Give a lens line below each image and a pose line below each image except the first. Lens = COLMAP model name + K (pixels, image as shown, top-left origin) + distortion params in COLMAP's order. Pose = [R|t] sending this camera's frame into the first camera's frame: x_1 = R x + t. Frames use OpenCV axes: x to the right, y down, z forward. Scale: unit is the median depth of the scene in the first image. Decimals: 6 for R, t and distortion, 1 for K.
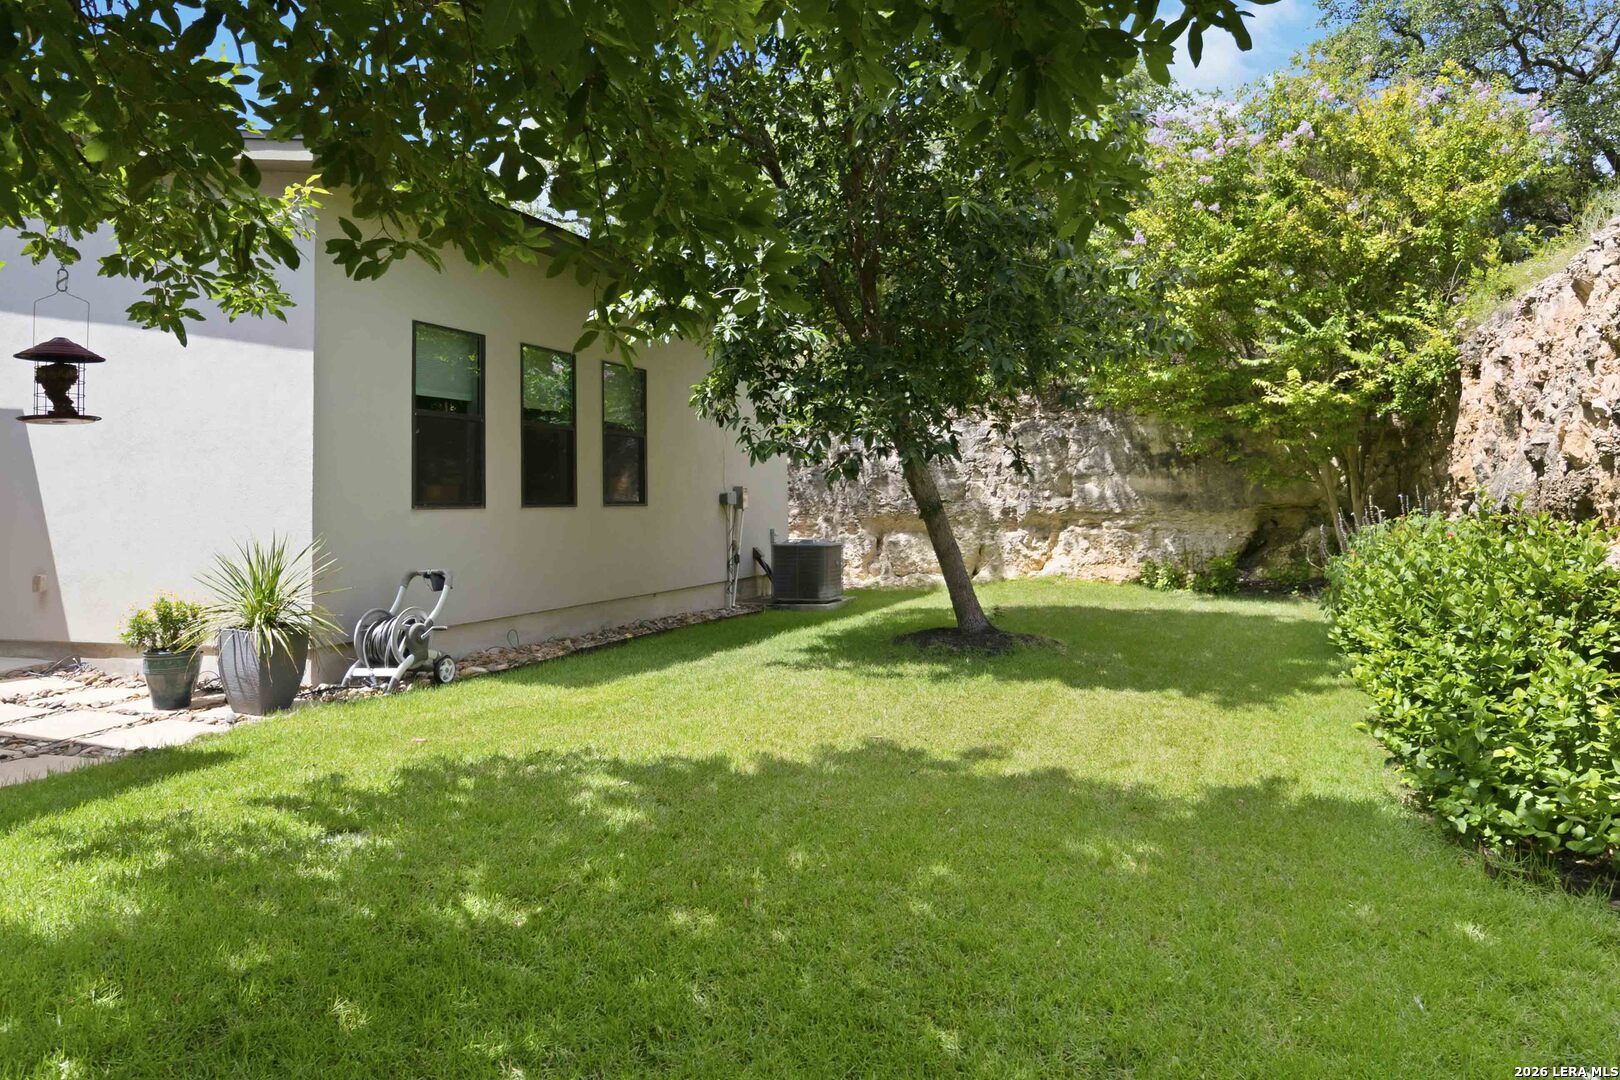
lens RADIAL K [[1058.3, 0, 832.0], [0, 1058.3, 432.7], [0, 0, 1]] dist [-0.003562, -0.002706]
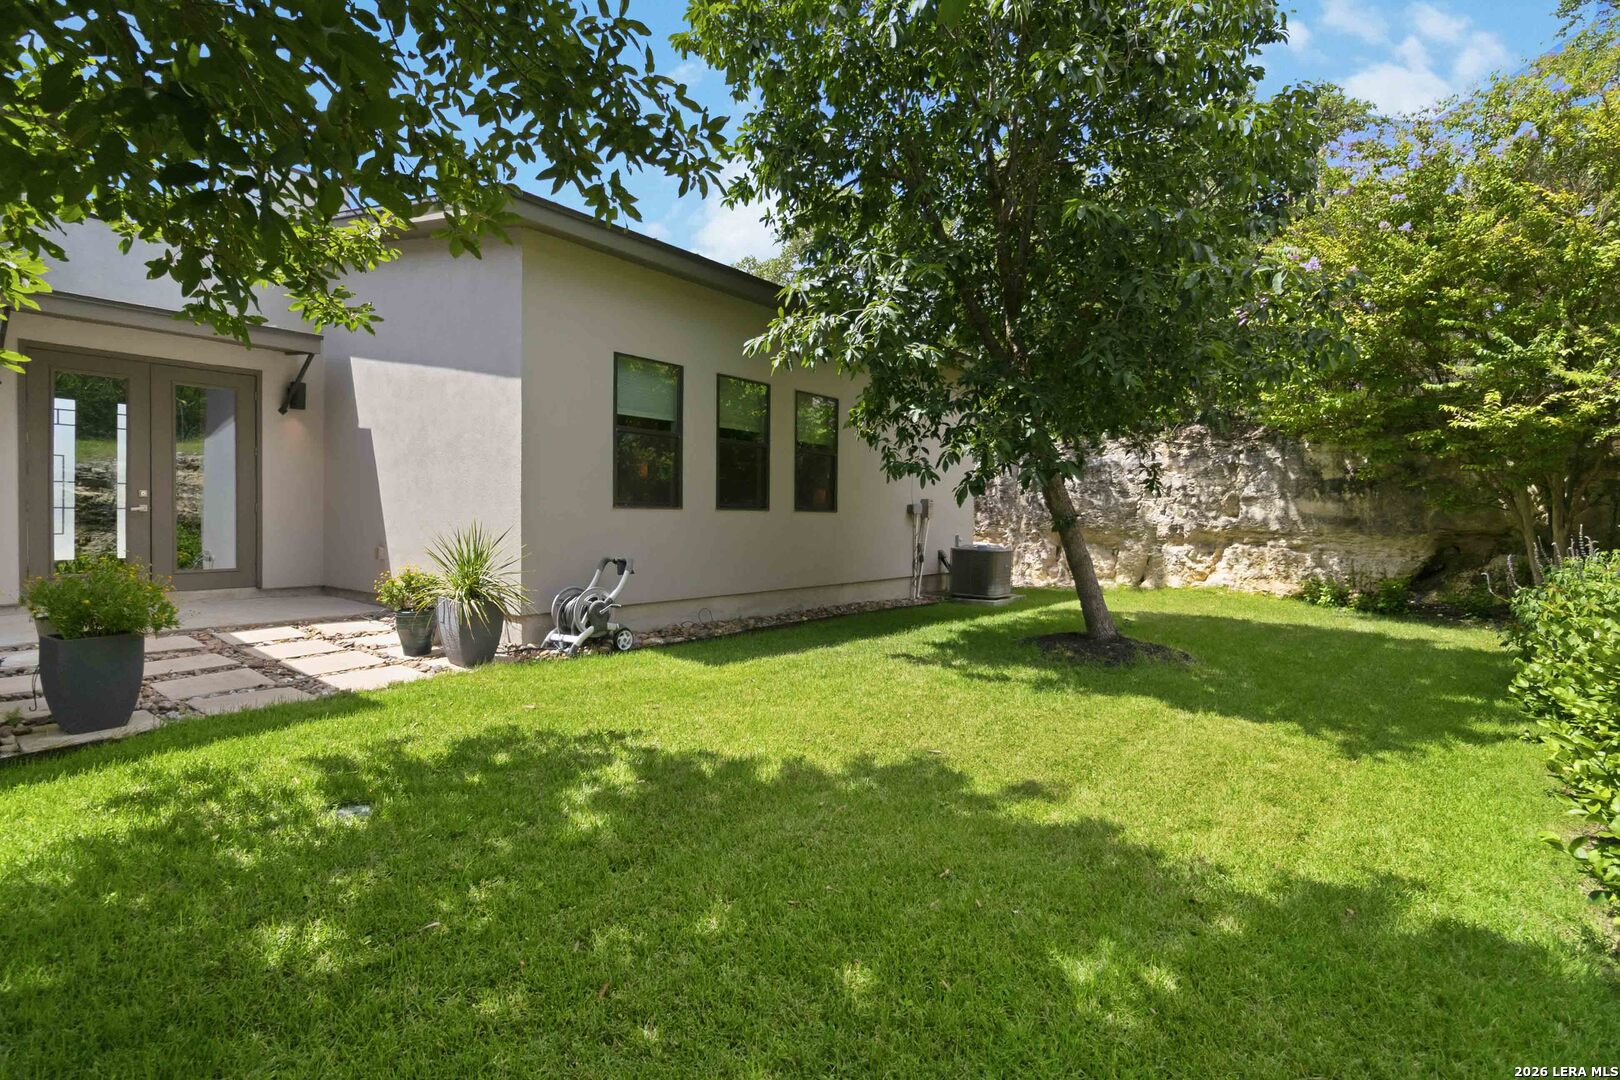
lens RADIAL K [[759.9, 0, 827.2], [0, 759.9, 526.9], [0, 0, 1]] dist [0.000219, -0.000218]
pose [[0.953976, 0.036024, -0.297710, 0.071313], [-0.011213, 0.996349, 0.084631, 0.011010], [0.299672, -0.077398, 0.950898, 0.152541]]
